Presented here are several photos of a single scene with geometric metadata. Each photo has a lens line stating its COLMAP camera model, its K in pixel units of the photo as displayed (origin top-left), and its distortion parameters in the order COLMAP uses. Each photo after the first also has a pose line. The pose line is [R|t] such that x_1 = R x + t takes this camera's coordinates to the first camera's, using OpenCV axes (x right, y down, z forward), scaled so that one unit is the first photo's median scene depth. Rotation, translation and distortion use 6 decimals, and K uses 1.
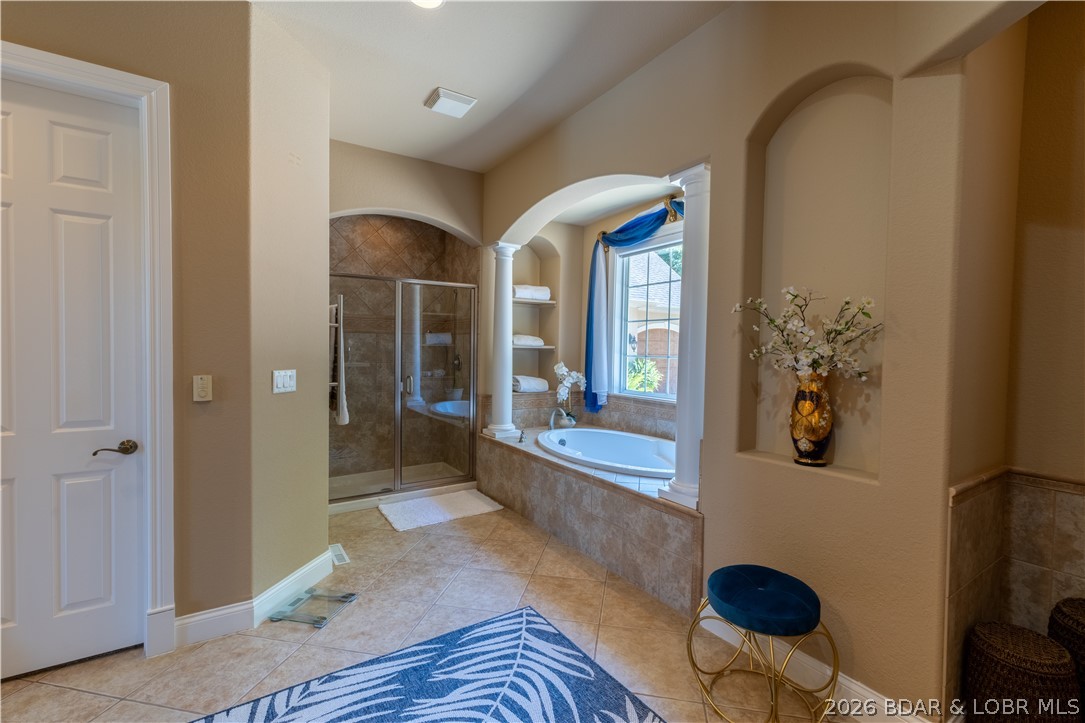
lens RADIAL K [[485.1, 0, 547.0], [0, 485.1, 359.1], [0, 0, 1]] dist [-0.002911, 0.003003]
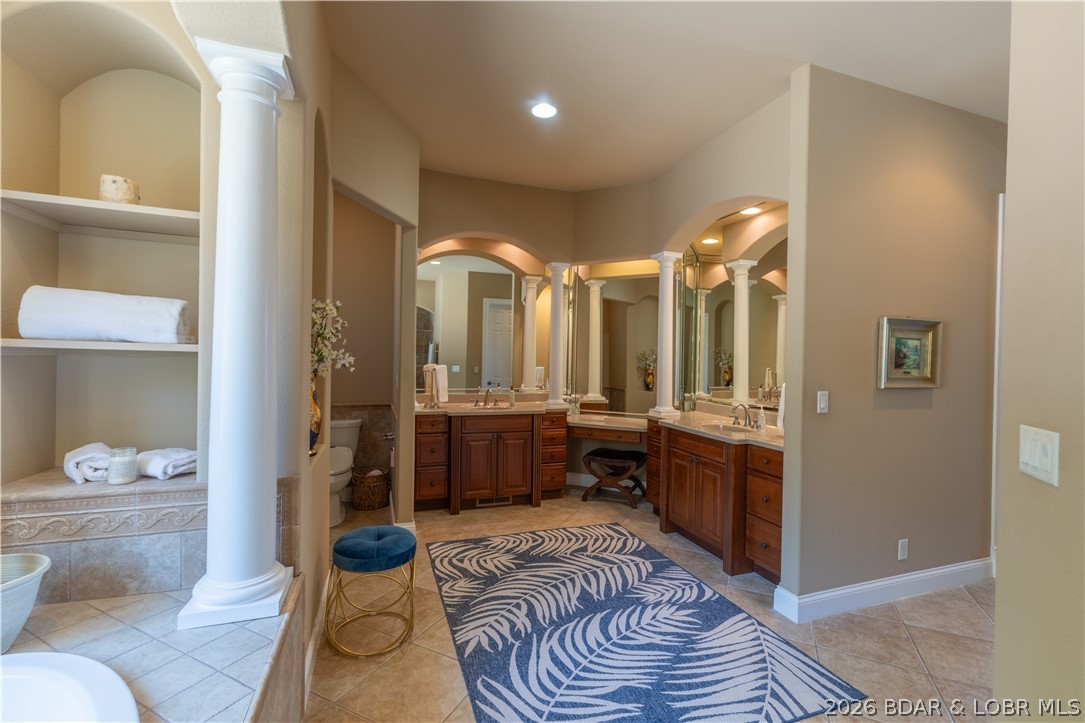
lens RADIAL K [[485.1, 0, 548.1], [0, 485.1, 359.4], [0, 0, 1]] dist [-0.002911, 0.003003]
pose [[-0.972196, -0.033516, 0.231757, -0.242413], [-0.026582, 0.999103, 0.032978, -0.053014], [-0.232654, 0.025900, -0.972215, 1.820795]]
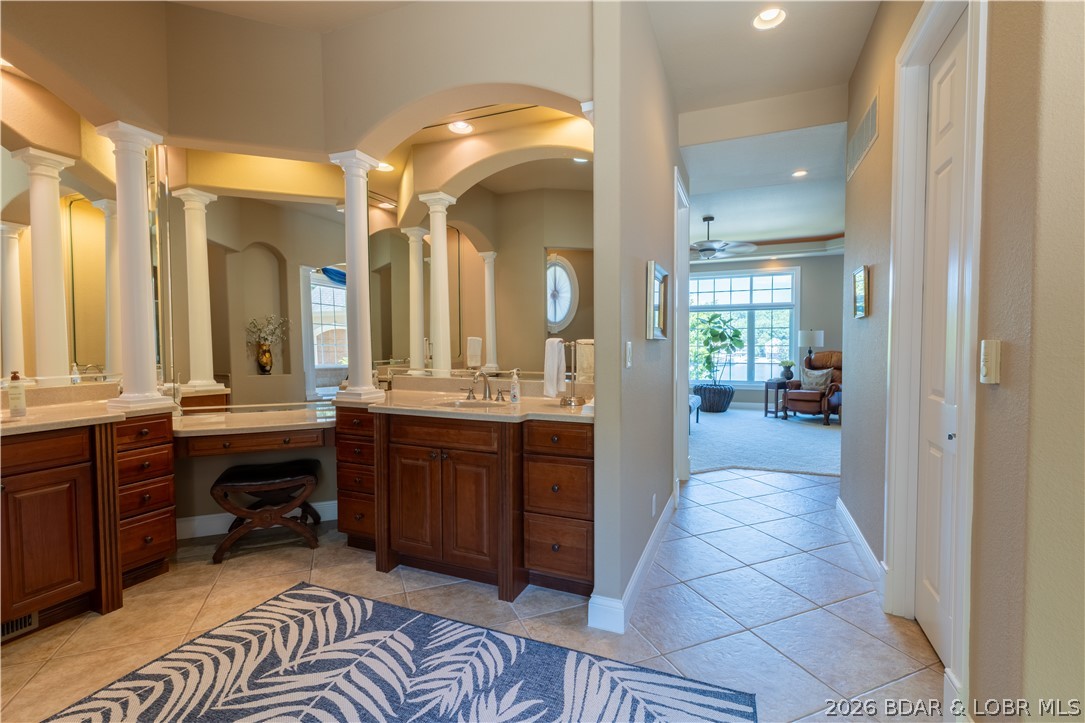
lens RADIAL K [[485.1, 0, 546.4], [0, 485.1, 362.1], [0, 0, 1]] dist [-0.002911, 0.003003]
pose [[-0.822537, 0.008847, -0.568643, 0.069669], [-0.022463, 0.998593, 0.048030, 0.044717], [0.568268, 0.052280, -0.821181, 1.210979]]
